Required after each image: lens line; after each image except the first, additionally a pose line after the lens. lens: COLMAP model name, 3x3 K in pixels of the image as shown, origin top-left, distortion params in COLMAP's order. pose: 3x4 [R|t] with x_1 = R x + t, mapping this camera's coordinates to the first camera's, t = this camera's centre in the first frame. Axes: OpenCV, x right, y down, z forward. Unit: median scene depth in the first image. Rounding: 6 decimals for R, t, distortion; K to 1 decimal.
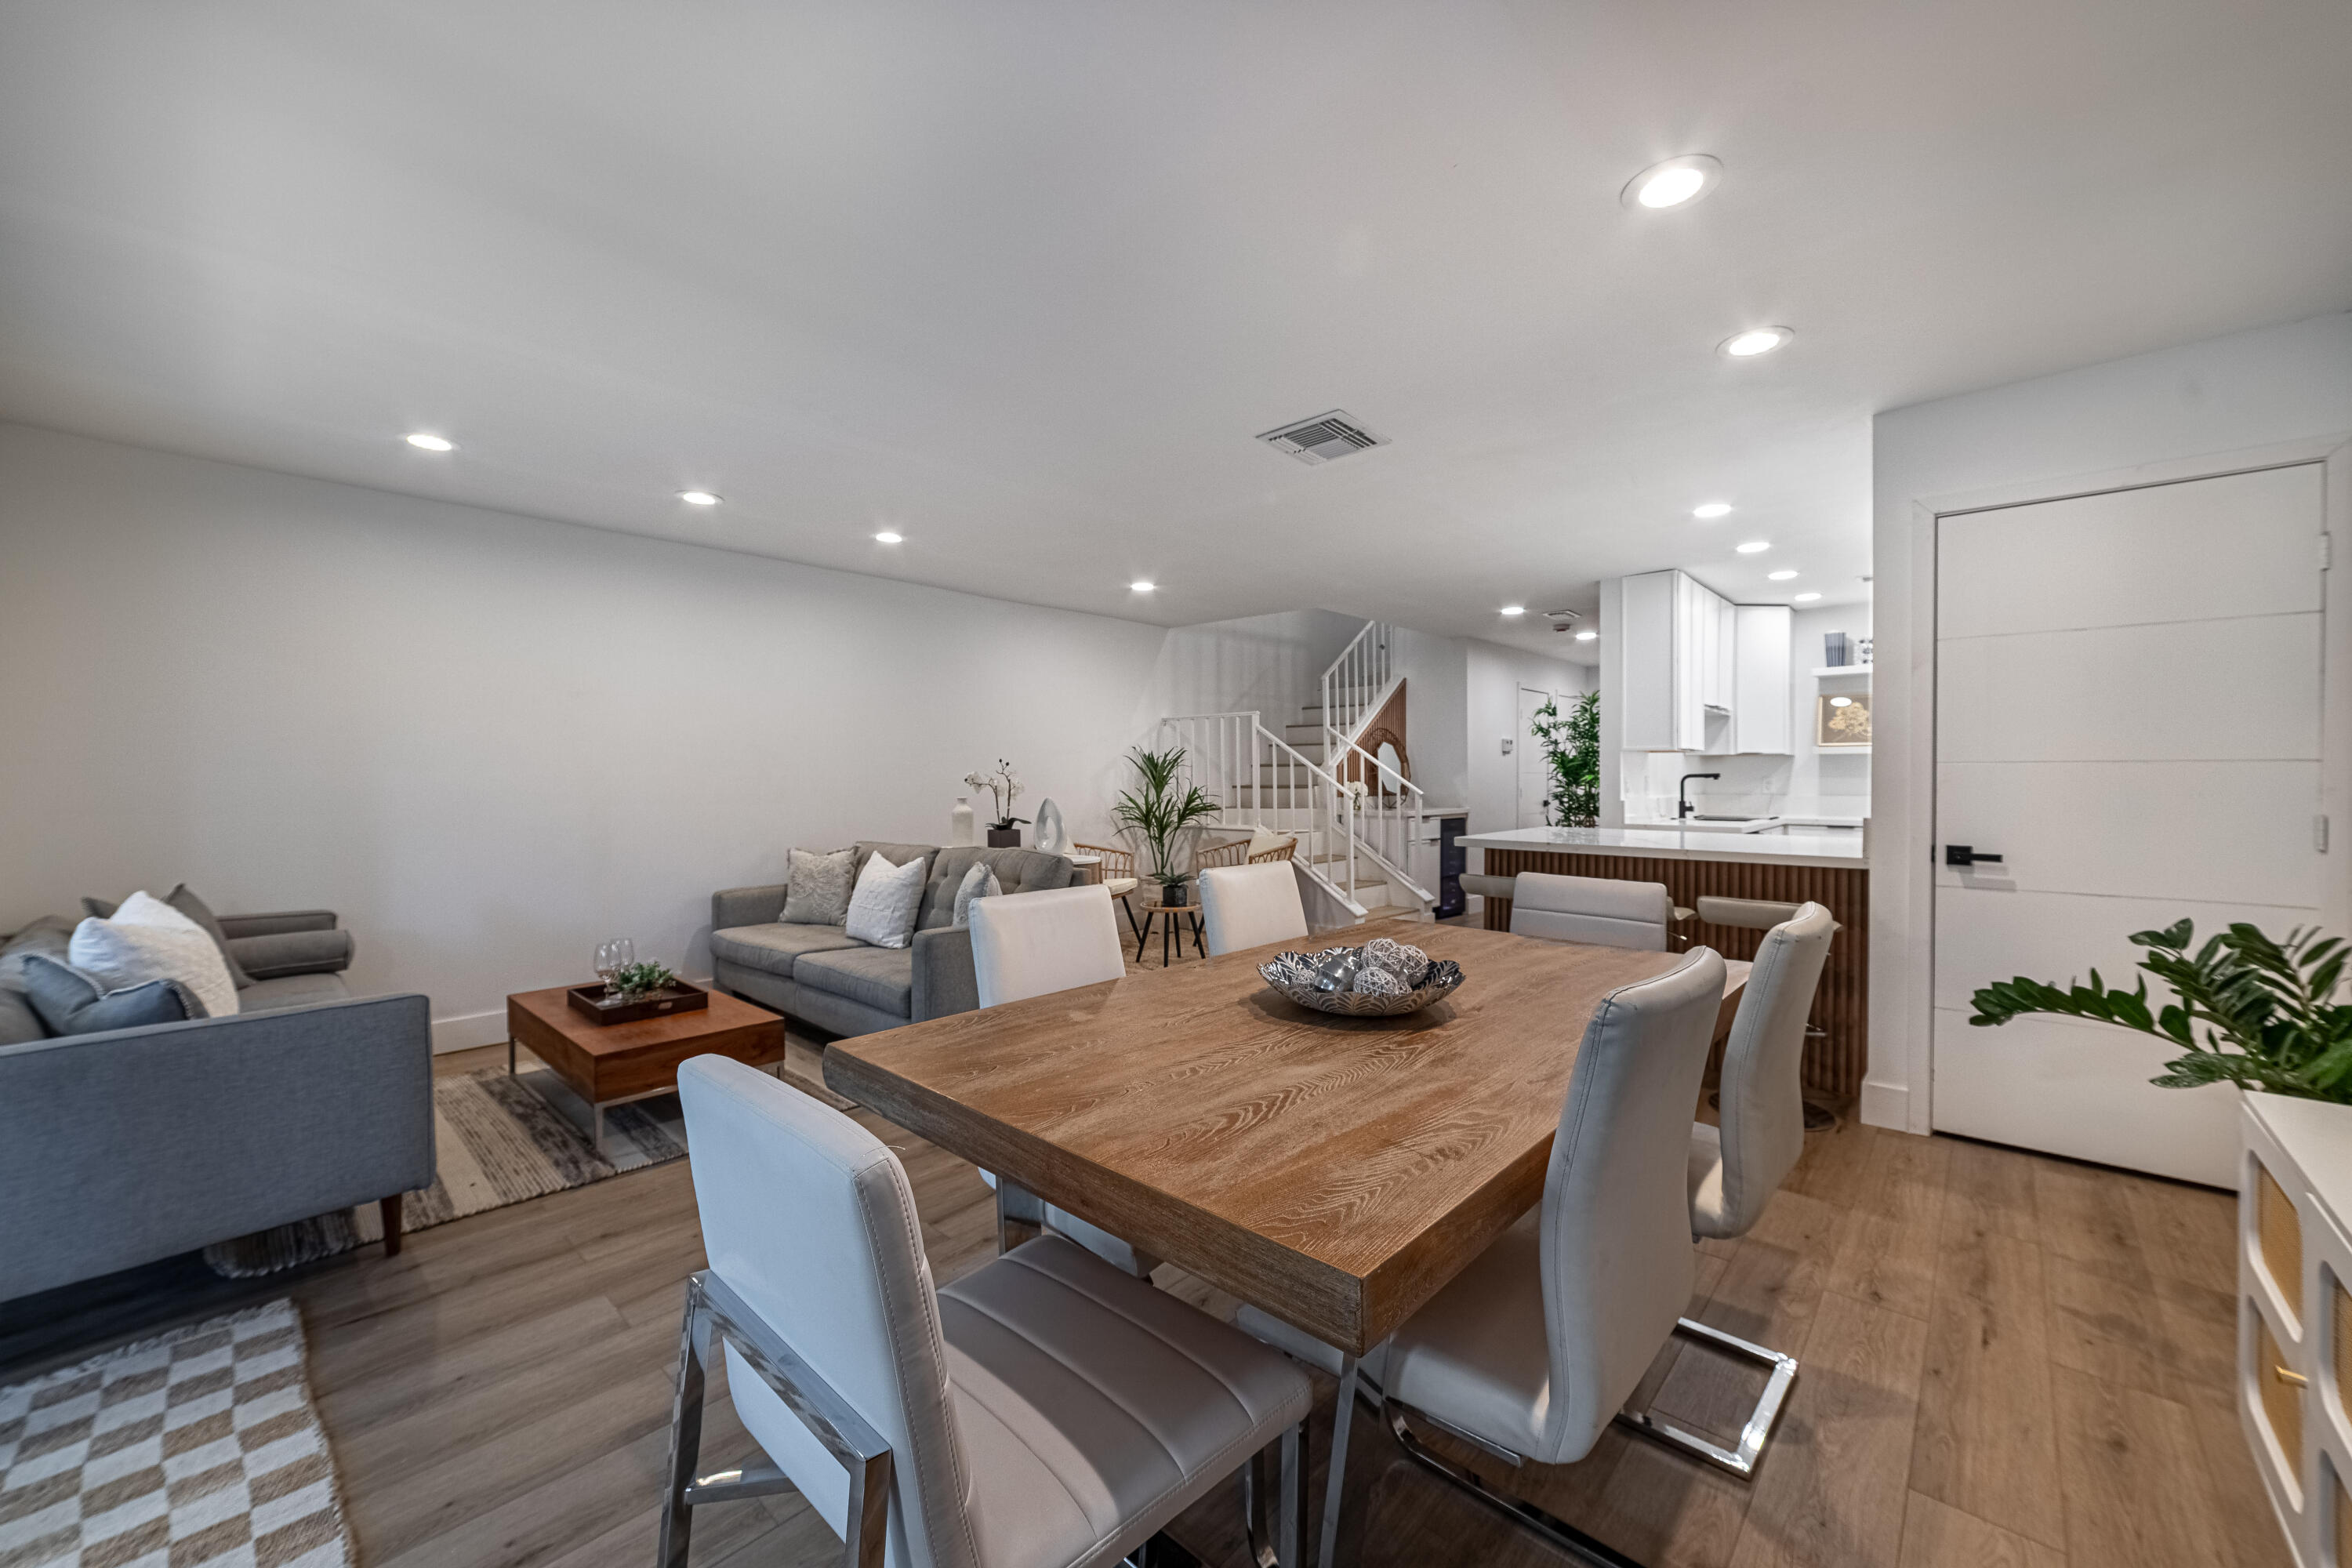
lens RADIAL K [[995.6, 0, 1162.3], [0, 995.6, 787.9], [0, 0, 1]] dist [-0.036378, 0.013163]
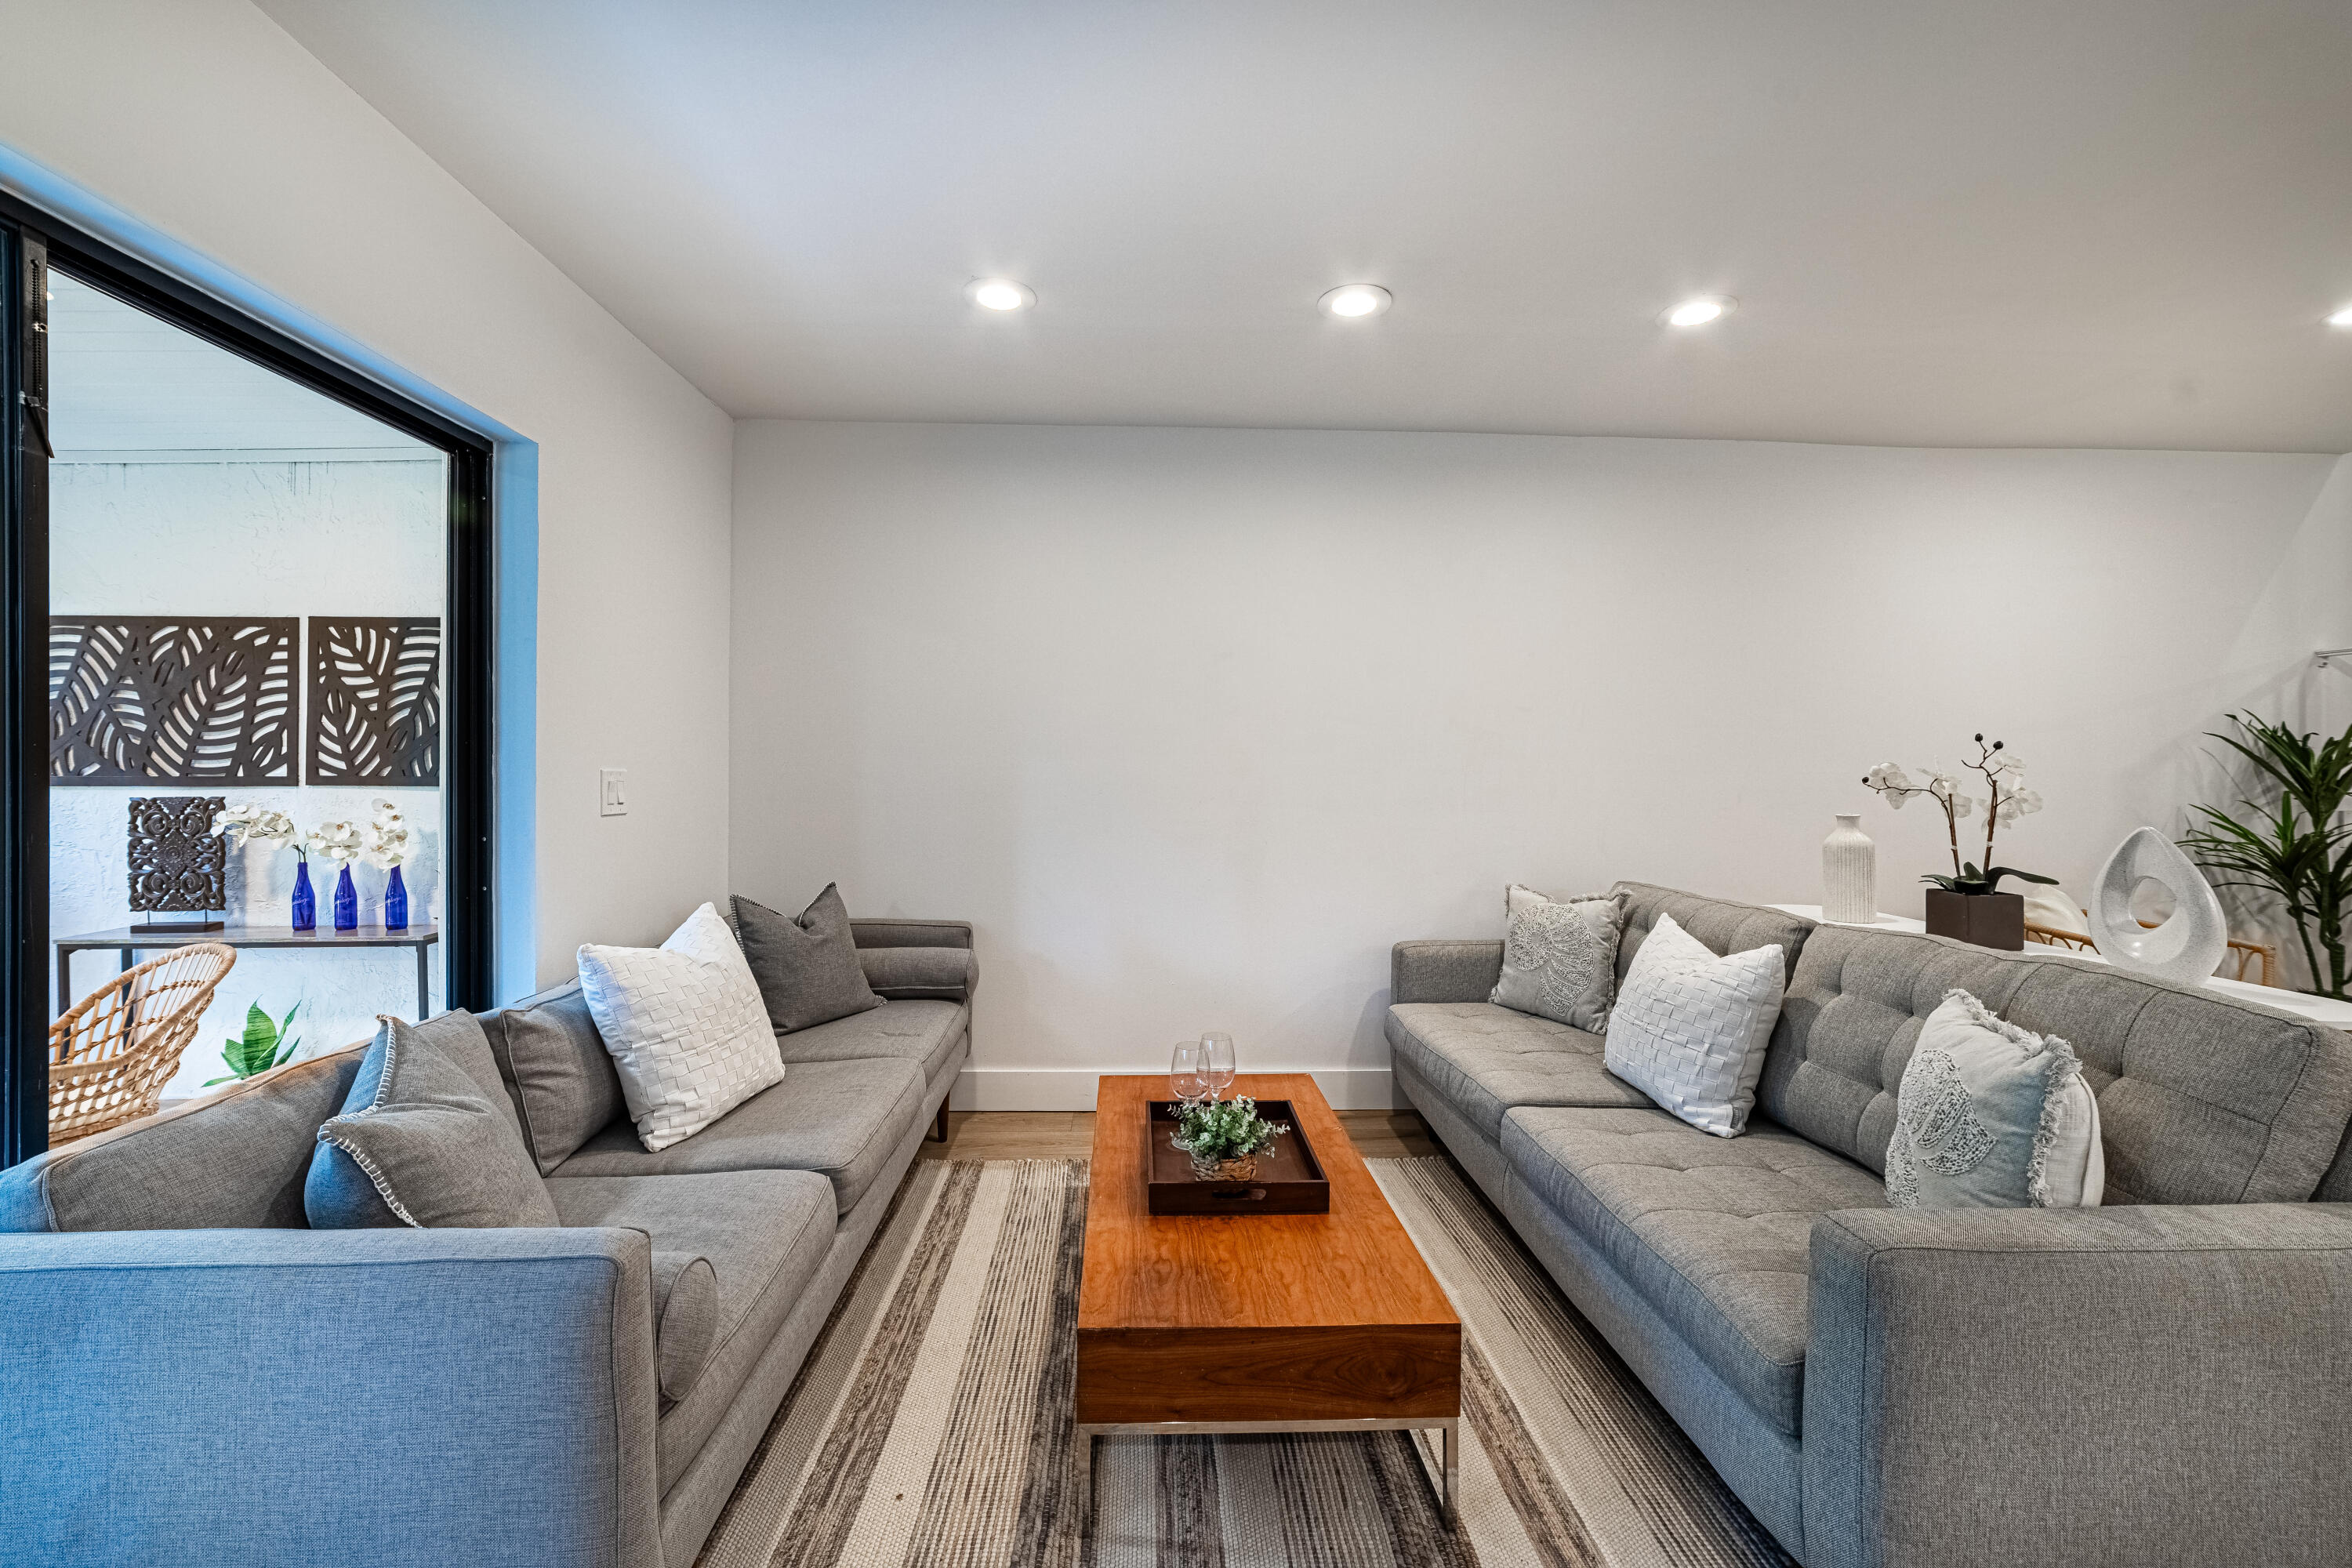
lens RADIAL K [[995.6, 0, 1162.3], [0, 995.6, 787.9], [0, 0, 1]] dist [-0.036378, 0.013163]
pose [[0.754919, 0.018759, -0.655550, -0.152482], [-0.015988, 0.999820, 0.010199, -0.003836], [0.655623, 0.002782, 0.755083, 0.440713]]
